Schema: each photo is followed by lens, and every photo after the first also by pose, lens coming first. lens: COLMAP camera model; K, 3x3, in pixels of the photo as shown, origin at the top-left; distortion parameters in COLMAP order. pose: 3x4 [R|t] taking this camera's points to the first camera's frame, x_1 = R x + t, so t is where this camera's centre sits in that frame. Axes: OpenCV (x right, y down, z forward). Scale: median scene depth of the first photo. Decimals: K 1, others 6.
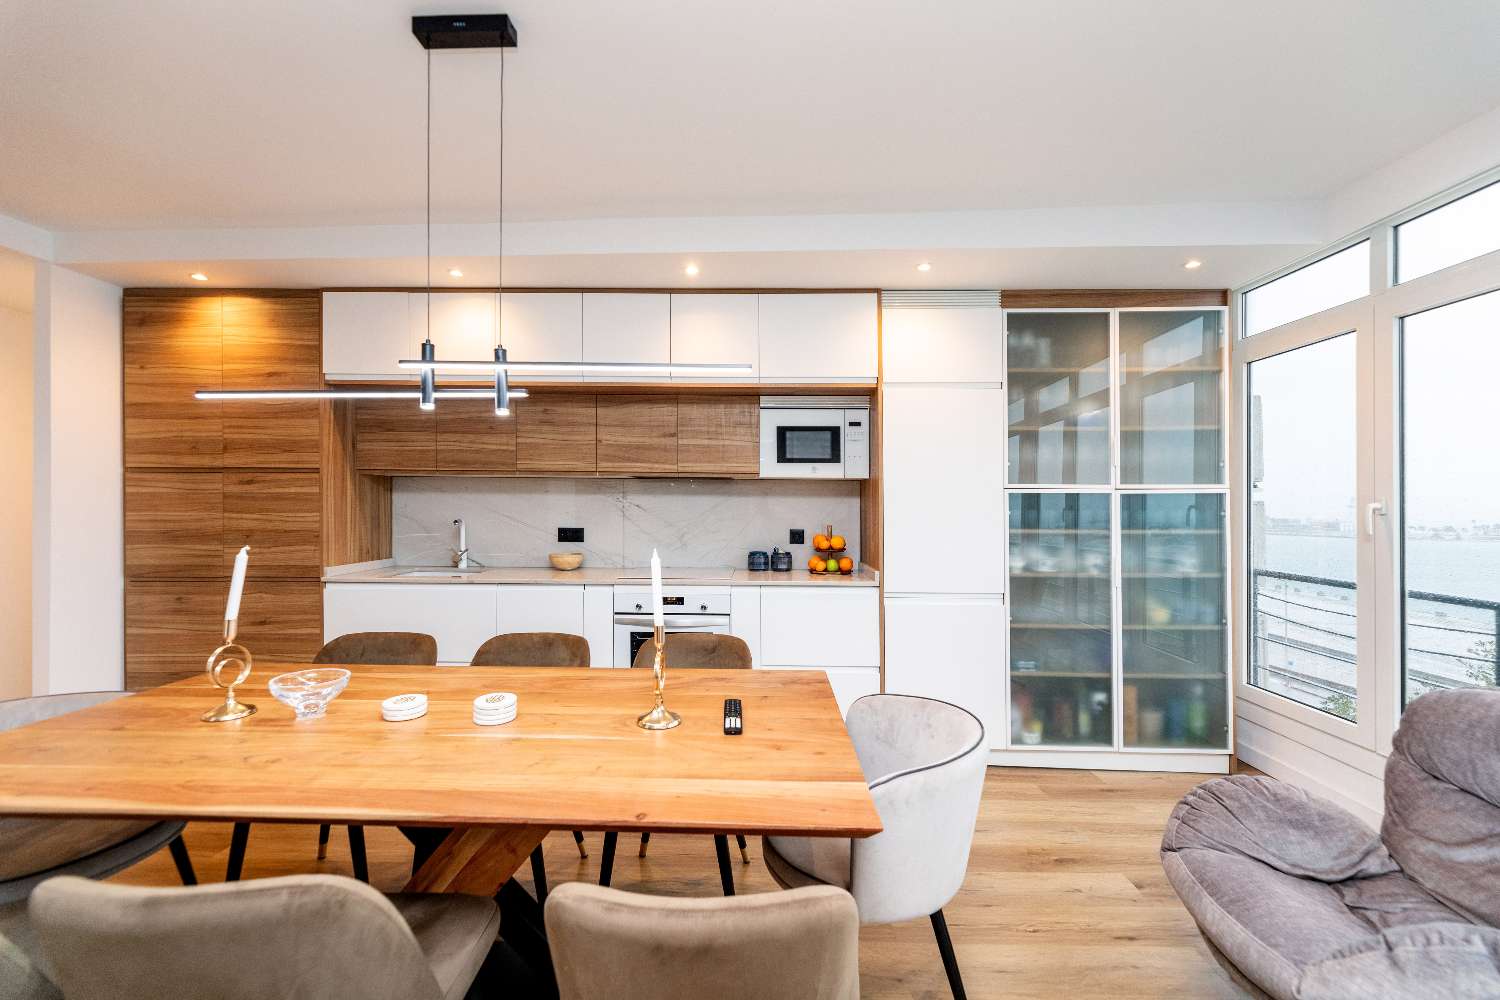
lens RADIAL K [[595.4, 0, 758.8], [0, 595.4, 504.0], [0, 0, 1]] dist [-0.001664, -0.000209]
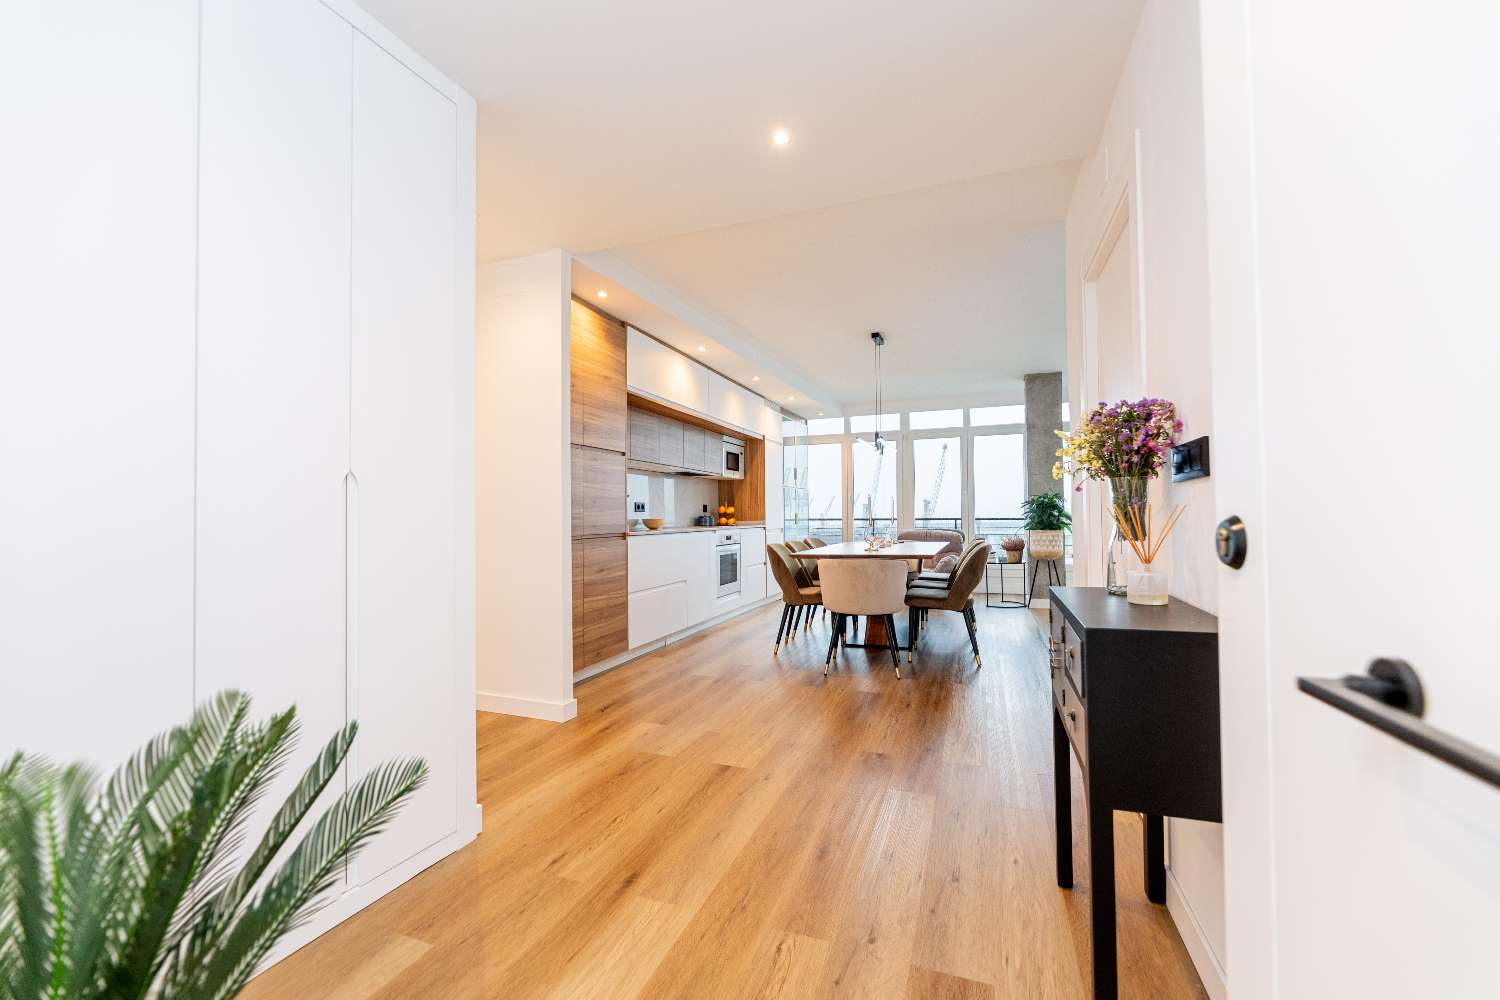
lens RADIAL K [[595.4, 0, 758.8], [0, 595.4, 504.0], [0, 0, 1]] dist [-0.001664, -0.000209]
pose [[0.334242, 0.008905, 0.942445, -1.909239], [0.009627, 0.999871, -0.012862, 0.076574], [-0.942438, 0.013372, 0.334113, 0.256219]]
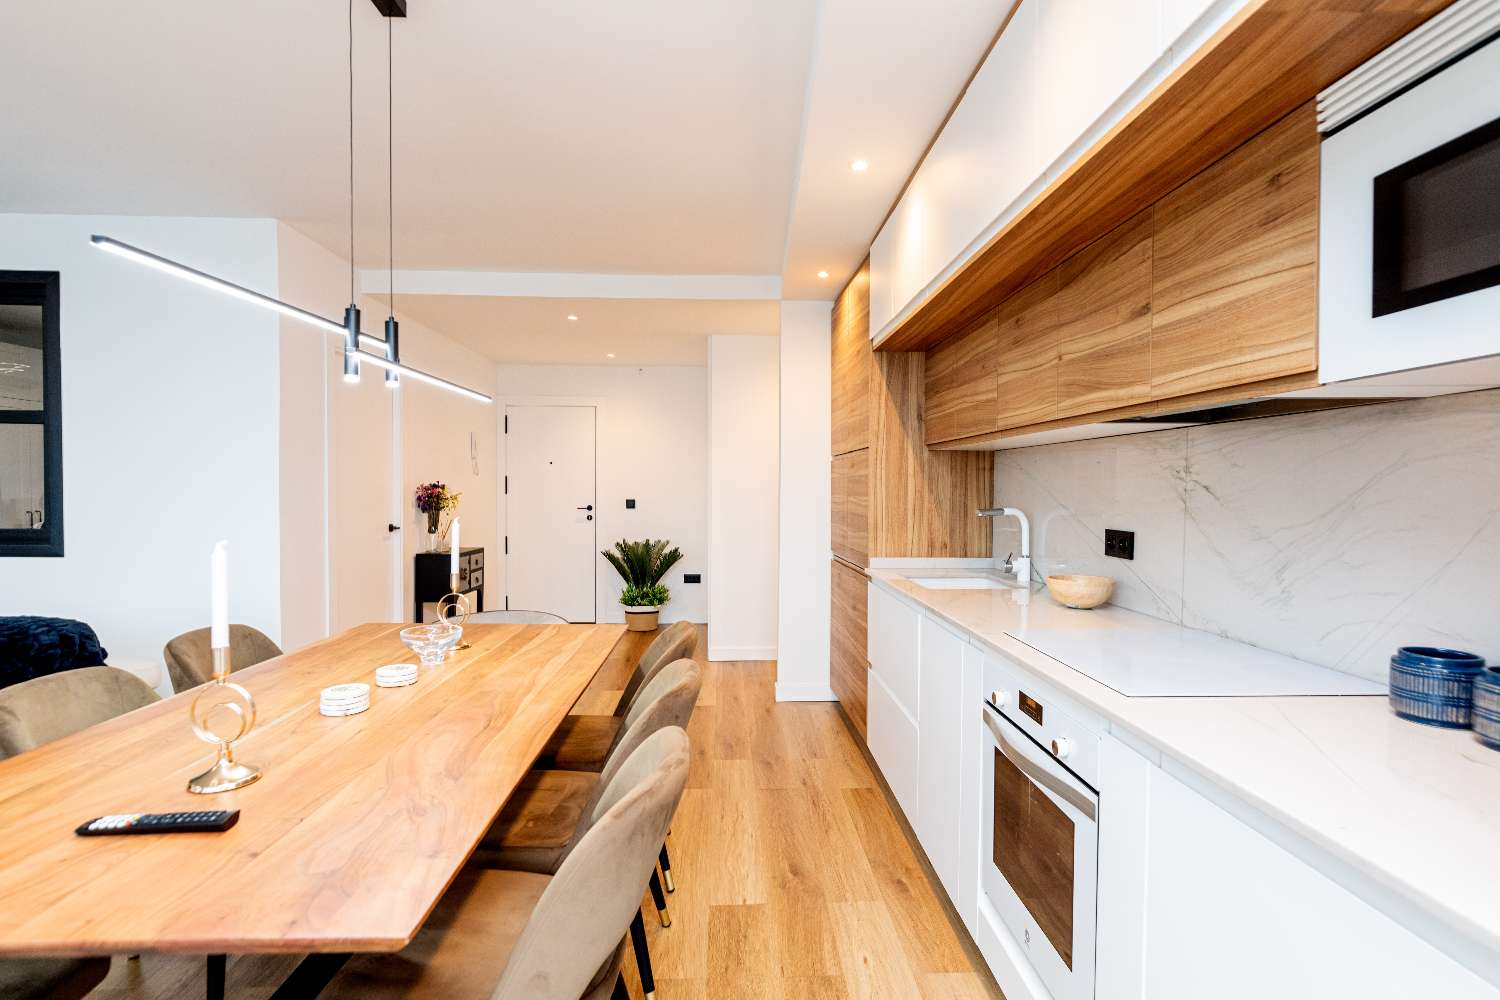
lens RADIAL K [[732.9, 0, 759.7], [0, 732.9, 510.5], [0, 0, 1]] dist [-0.004970, -0.000705]
pose [[0.073184, 0.025440, -0.996994, 0.356290], [0.000016, 0.999675, 0.025509, 0.007493], [0.997318, -0.001883, 0.073159, 0.751413]]
